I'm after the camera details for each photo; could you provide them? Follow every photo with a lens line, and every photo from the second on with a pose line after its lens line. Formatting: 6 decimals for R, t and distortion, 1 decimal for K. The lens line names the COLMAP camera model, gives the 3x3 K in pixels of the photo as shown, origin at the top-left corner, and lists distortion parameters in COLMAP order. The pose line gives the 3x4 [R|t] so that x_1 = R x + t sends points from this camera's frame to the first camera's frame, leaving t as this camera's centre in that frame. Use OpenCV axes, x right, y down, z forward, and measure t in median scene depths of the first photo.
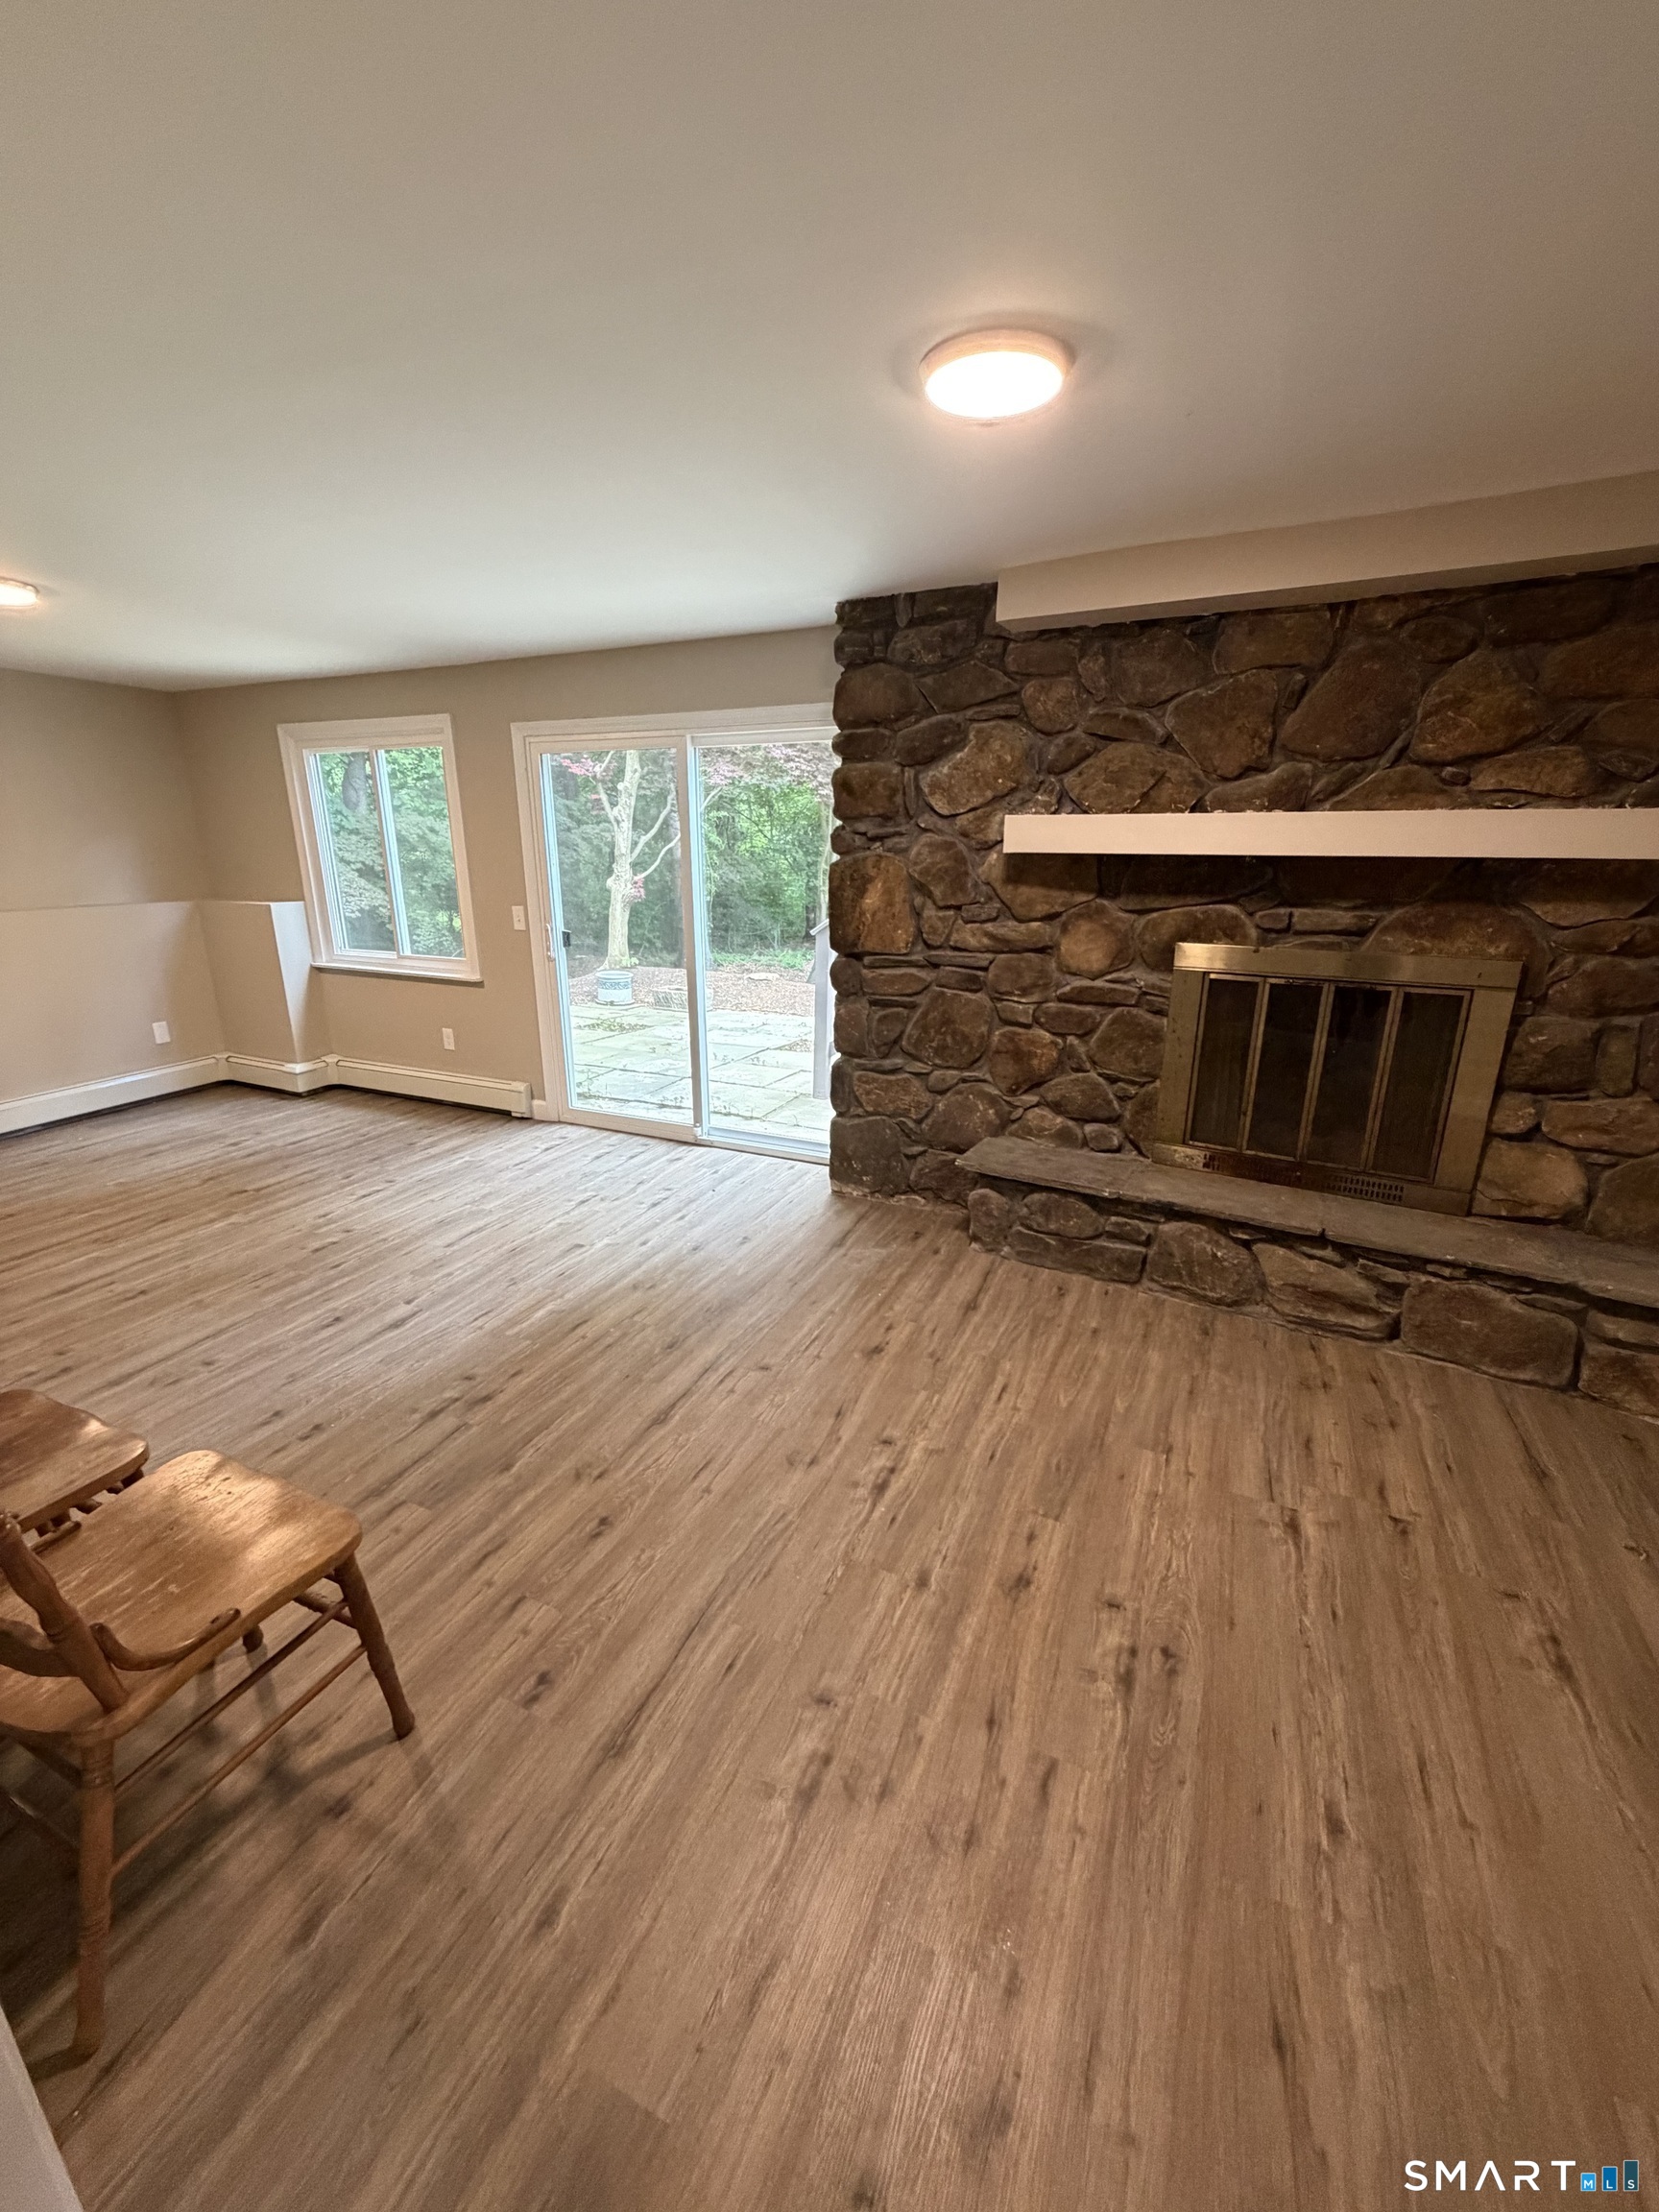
lens RADIAL K [[889.1, 0, 822.4], [0, 889.1, 1104.6], [0, 0, 1]] dist [-0.001859, -0.000114]
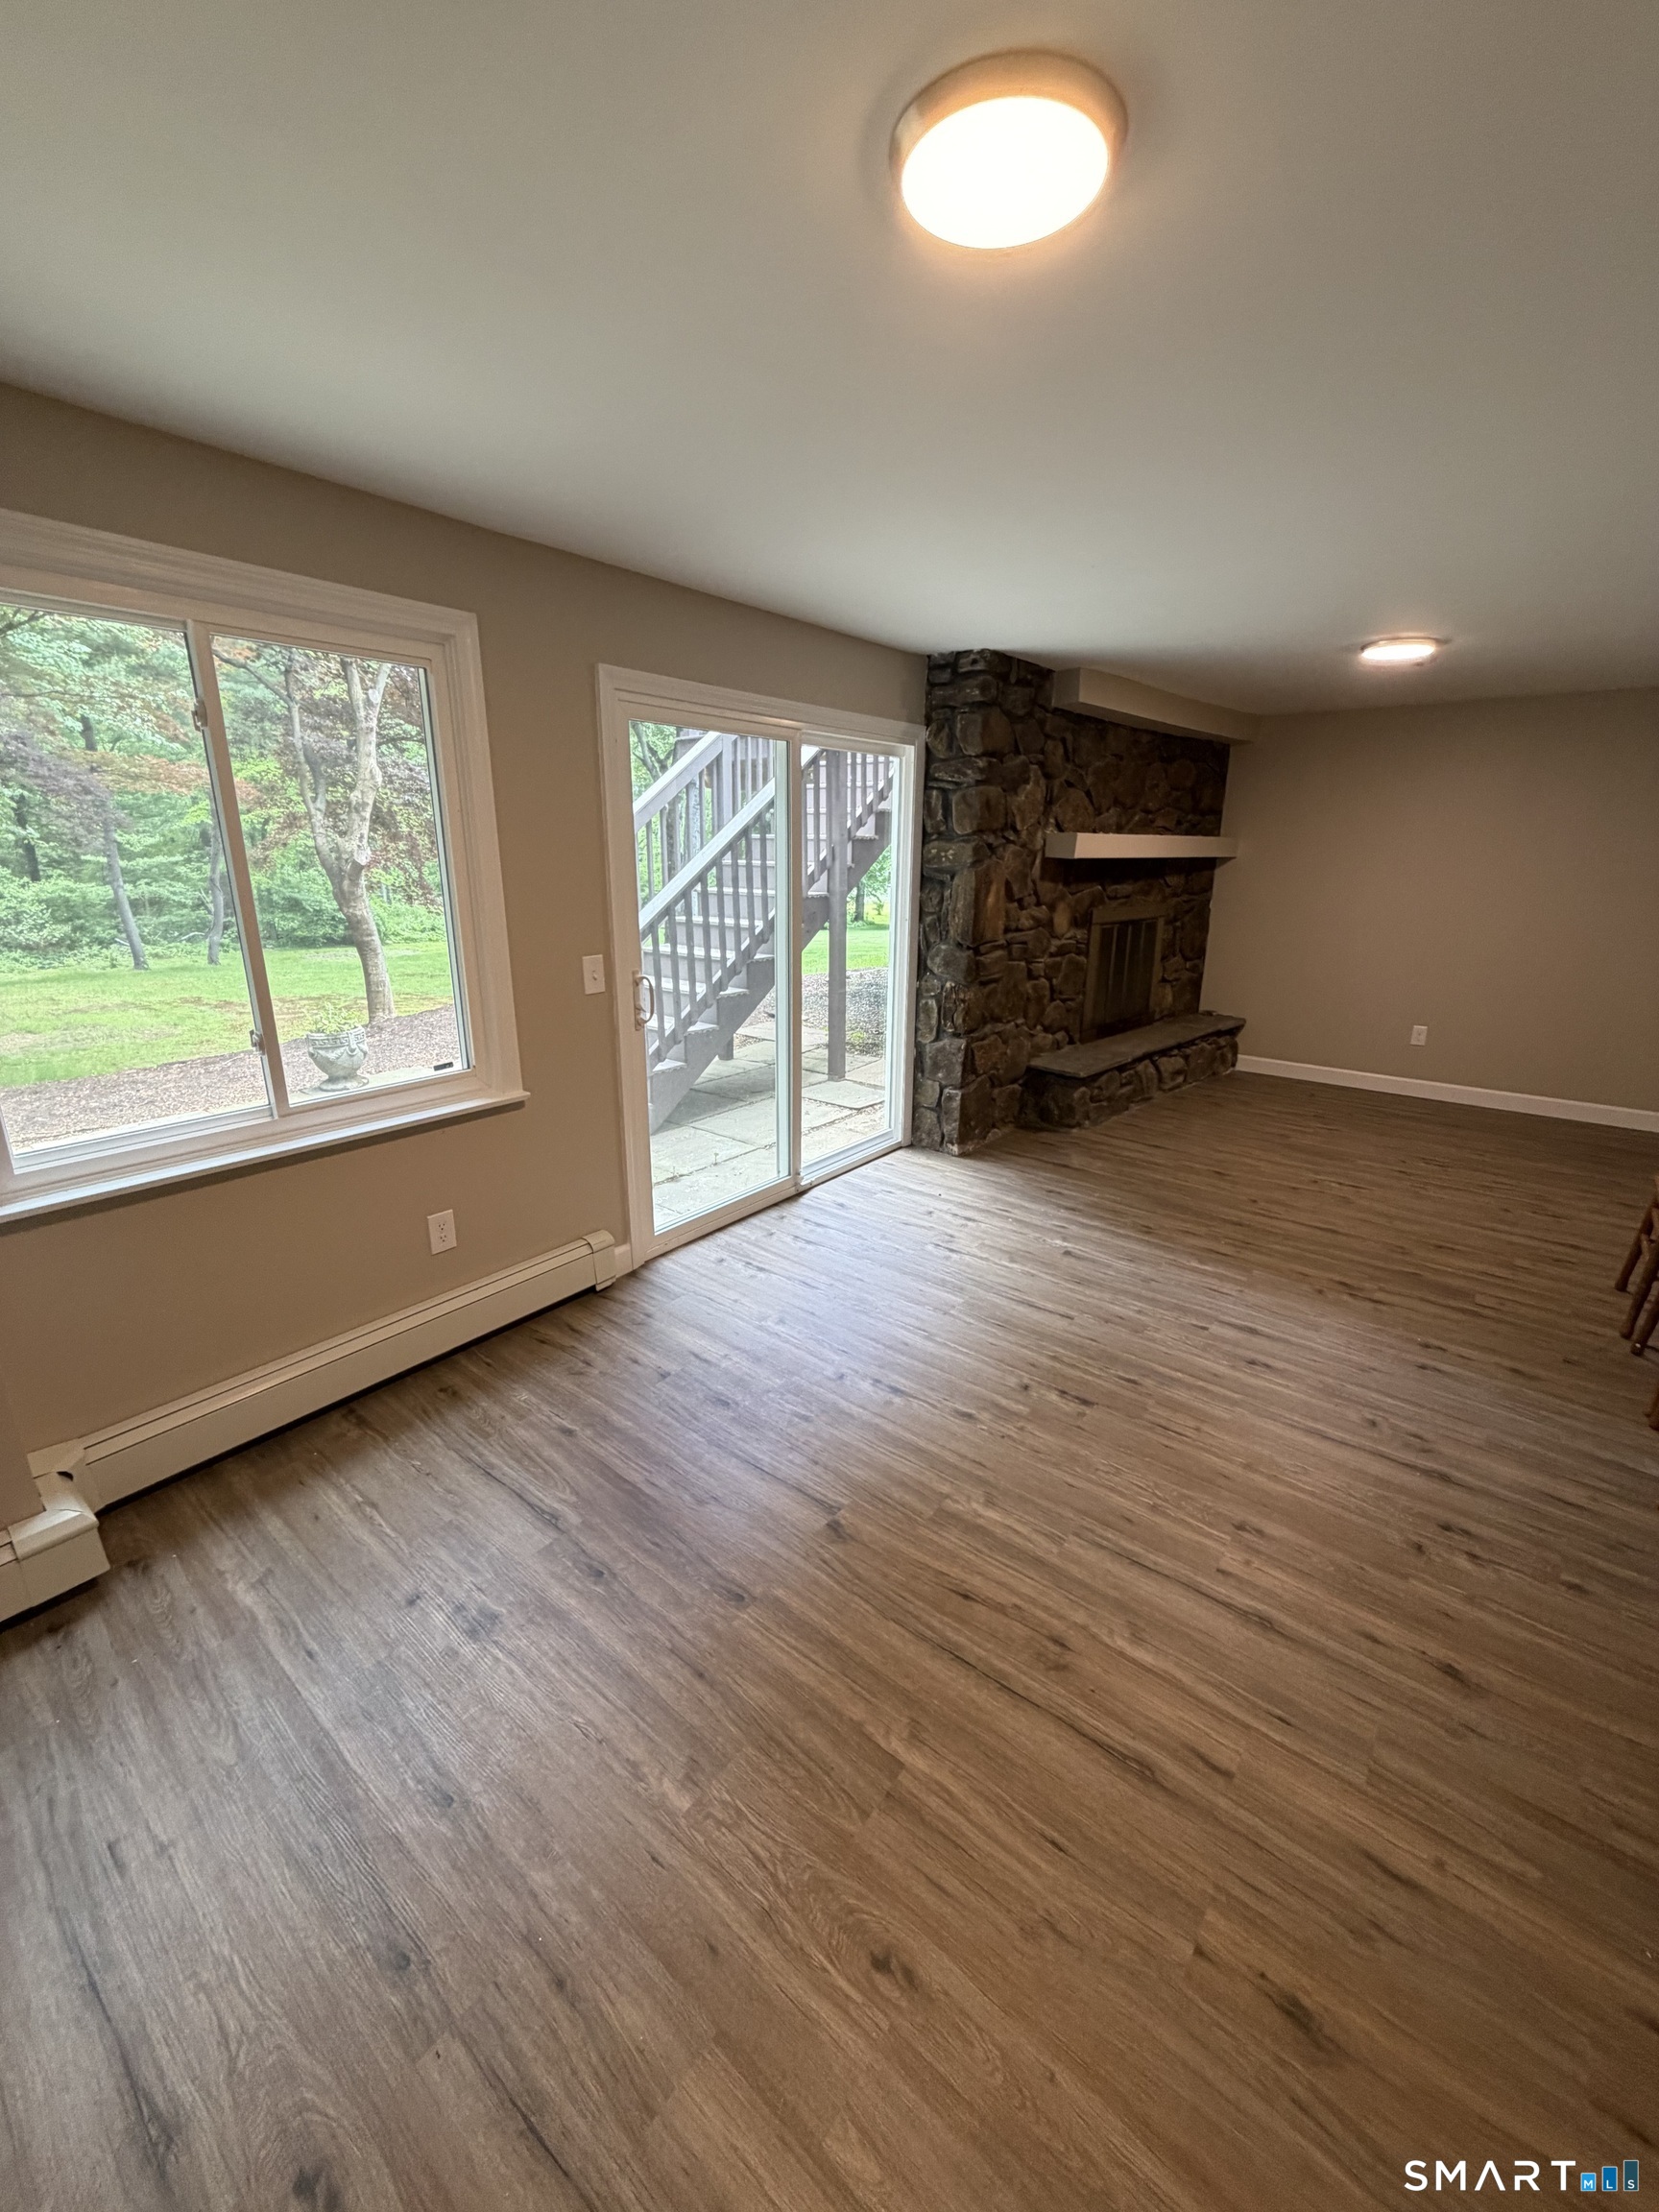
lens RADIAL K [[889.1, 0, 828.7], [0, 889.1, 1106.3], [0, 0, 1]] dist [-0.001859, -0.000114]
pose [[0.238492, -0.276713, 0.930887, -1.233667], [0.268762, 0.939915, 0.210540, -0.284197], [-0.933214, 0.199975, 0.298532, 0.915855]]
